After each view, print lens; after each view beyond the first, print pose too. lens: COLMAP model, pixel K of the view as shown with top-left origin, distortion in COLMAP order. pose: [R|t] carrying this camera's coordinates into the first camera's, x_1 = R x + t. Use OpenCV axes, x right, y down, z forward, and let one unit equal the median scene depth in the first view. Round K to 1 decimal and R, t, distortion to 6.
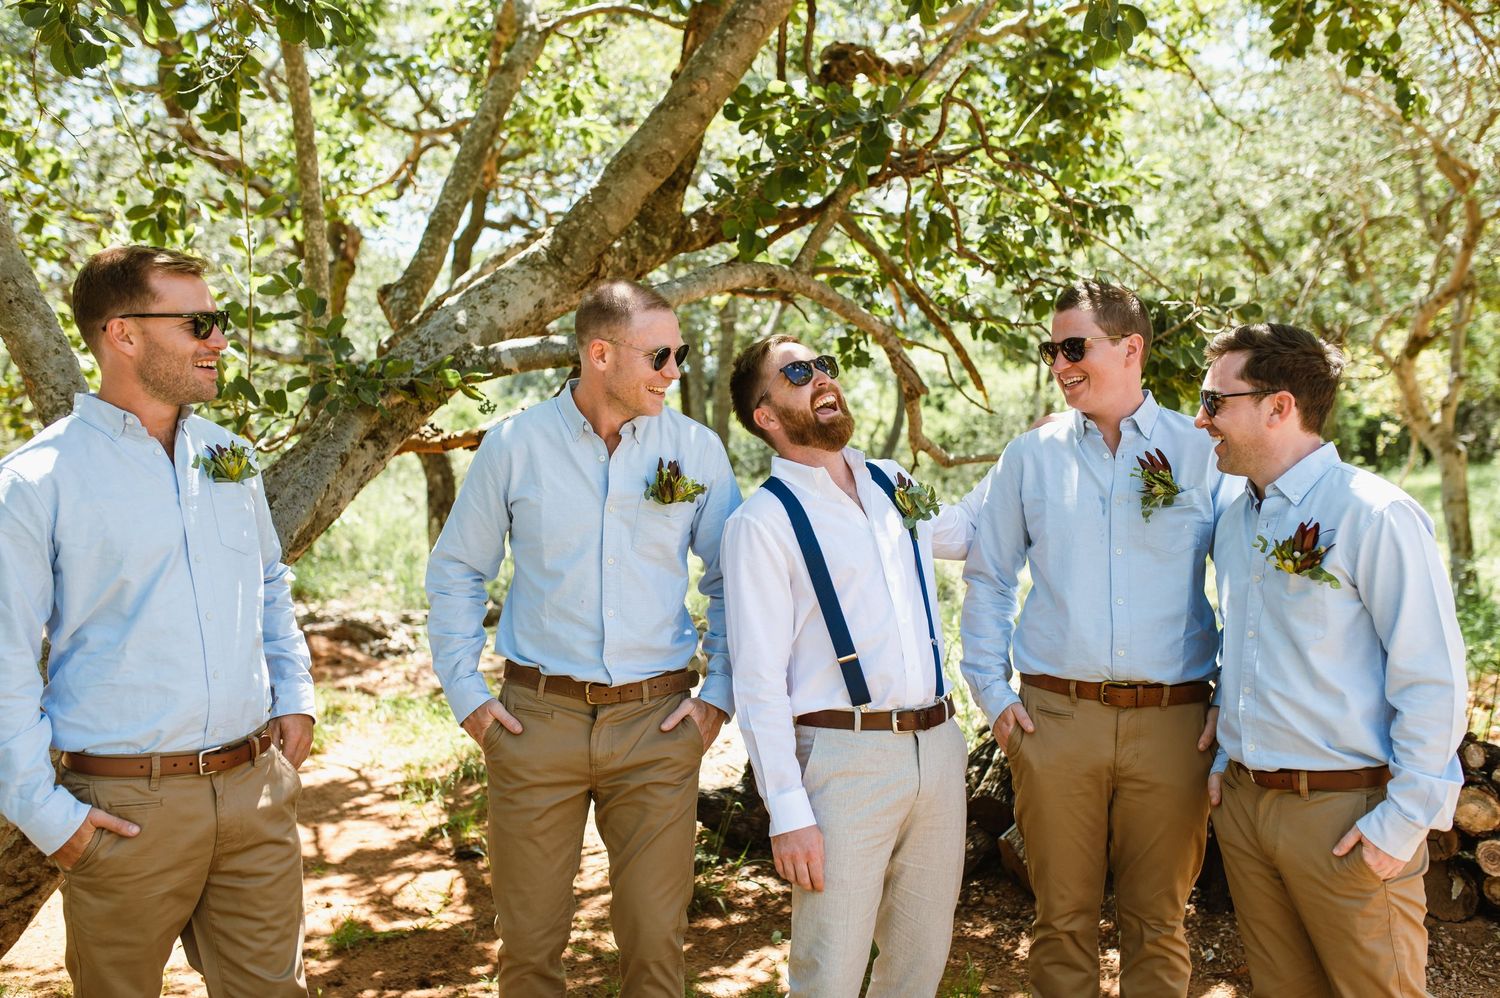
lens RADIAL K [[1445.3, 0, 736.3], [0, 1445.3, 503.0], [0, 0, 1]] dist [0.009450, 0.000000]
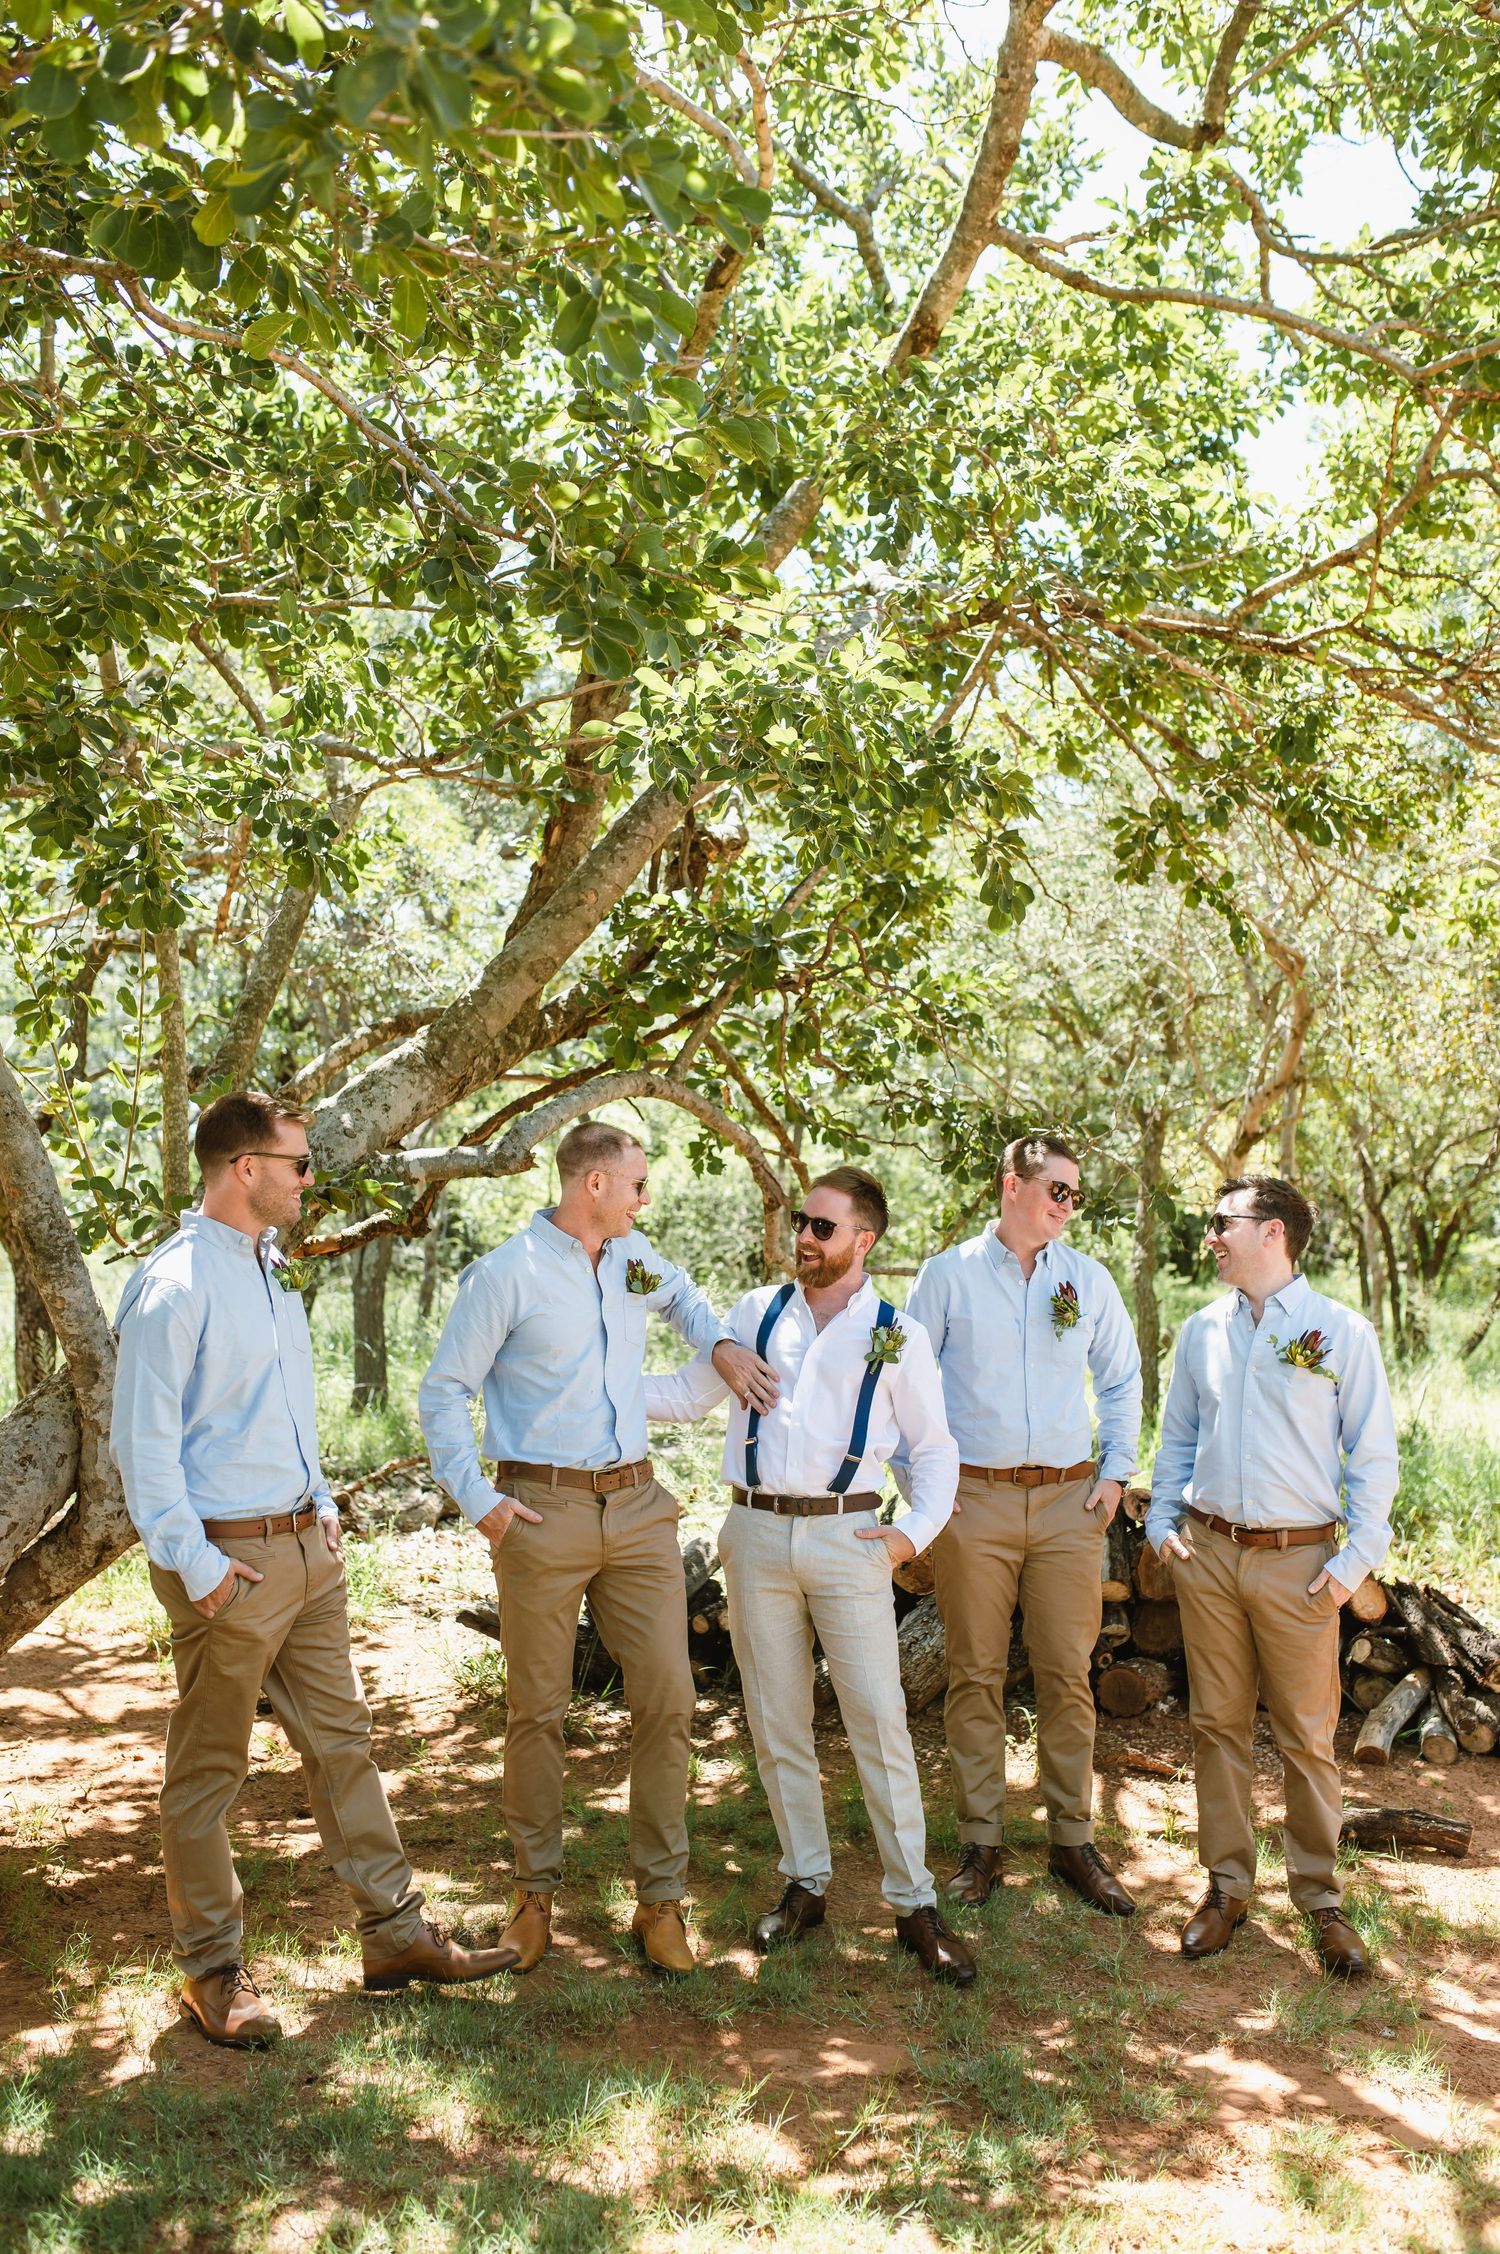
lens RADIAL K [[2171.8, 0, 760.4], [0, 2171.8, 1120.5], [0, 0, 1]] dist [0.009450, 0.000000]
pose [[0.975245, 0.030855, 0.218963, -0.205263], [-0.011063, 0.995785, -0.091049, 0.001549], [-0.220849, 0.086373, 0.971476, -0.417255]]
